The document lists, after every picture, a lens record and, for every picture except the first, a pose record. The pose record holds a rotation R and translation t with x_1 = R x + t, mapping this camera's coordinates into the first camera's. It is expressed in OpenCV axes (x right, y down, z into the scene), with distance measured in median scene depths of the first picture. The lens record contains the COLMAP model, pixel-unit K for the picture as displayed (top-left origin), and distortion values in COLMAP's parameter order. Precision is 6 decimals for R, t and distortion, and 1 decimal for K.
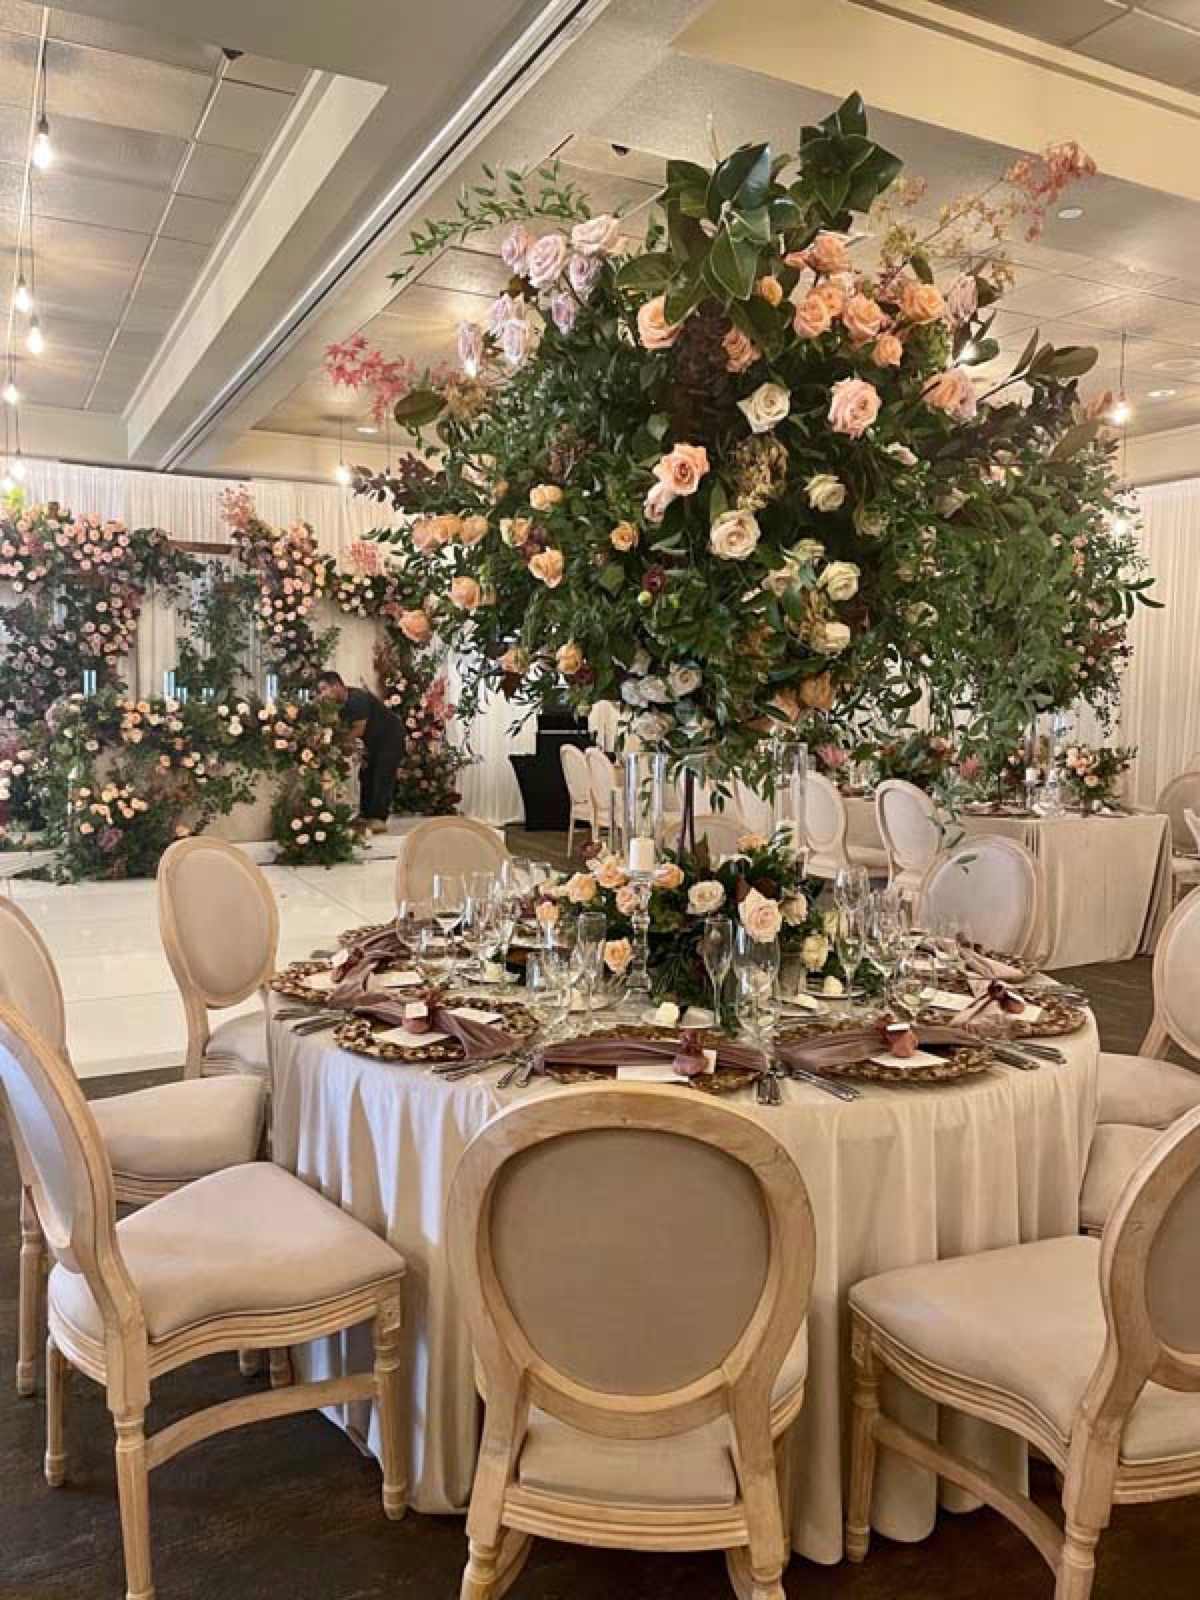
lens RADIAL K [[1216.5, 0, 599.6], [0, 1216.5, 792.7], [0, 0, 1]] dist [0.048570, -0.004940]
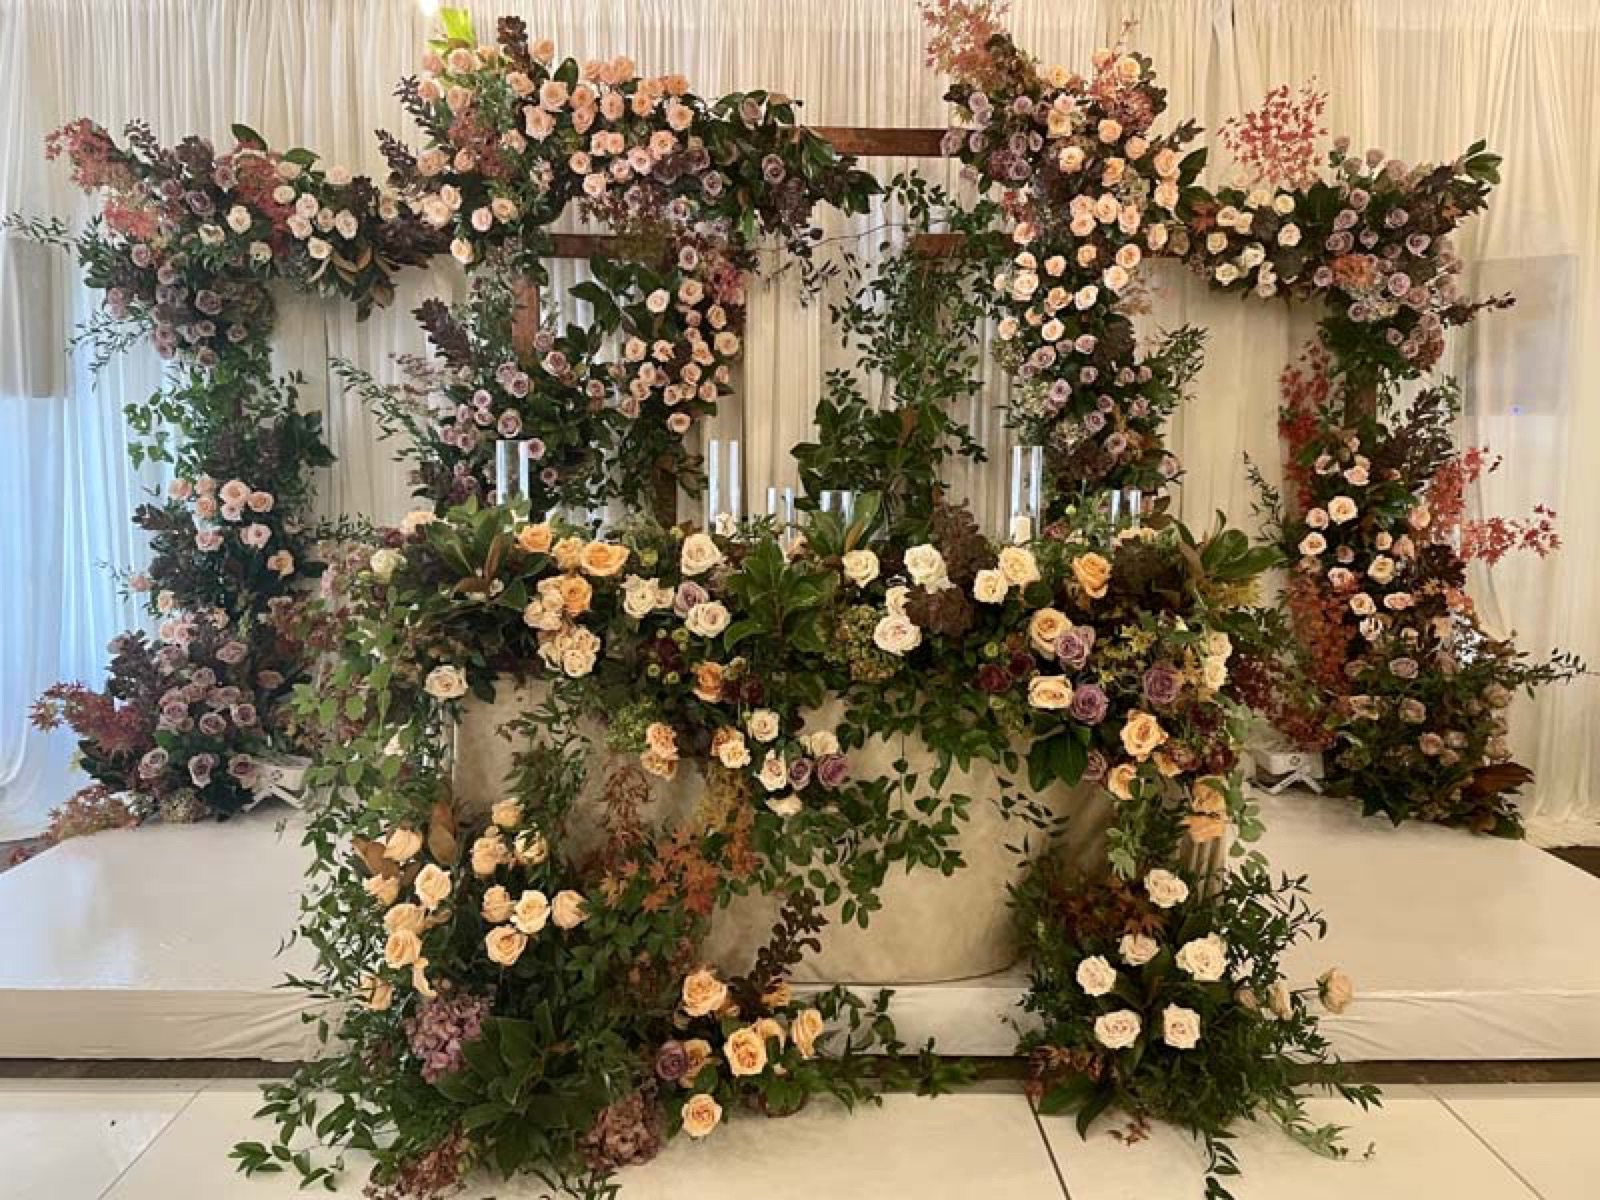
lens RADIAL K [[1216.5, 0, 801.0], [0, 1216.5, 597.4], [0, 0, 1]] dist [0.048570, -0.004940]
pose [[0.899721, 0.036425, -0.434944, -0.163028], [-0.029850, 0.999314, 0.021943, -0.055721], [0.435444, -0.006760, 0.900190, 0.616180]]
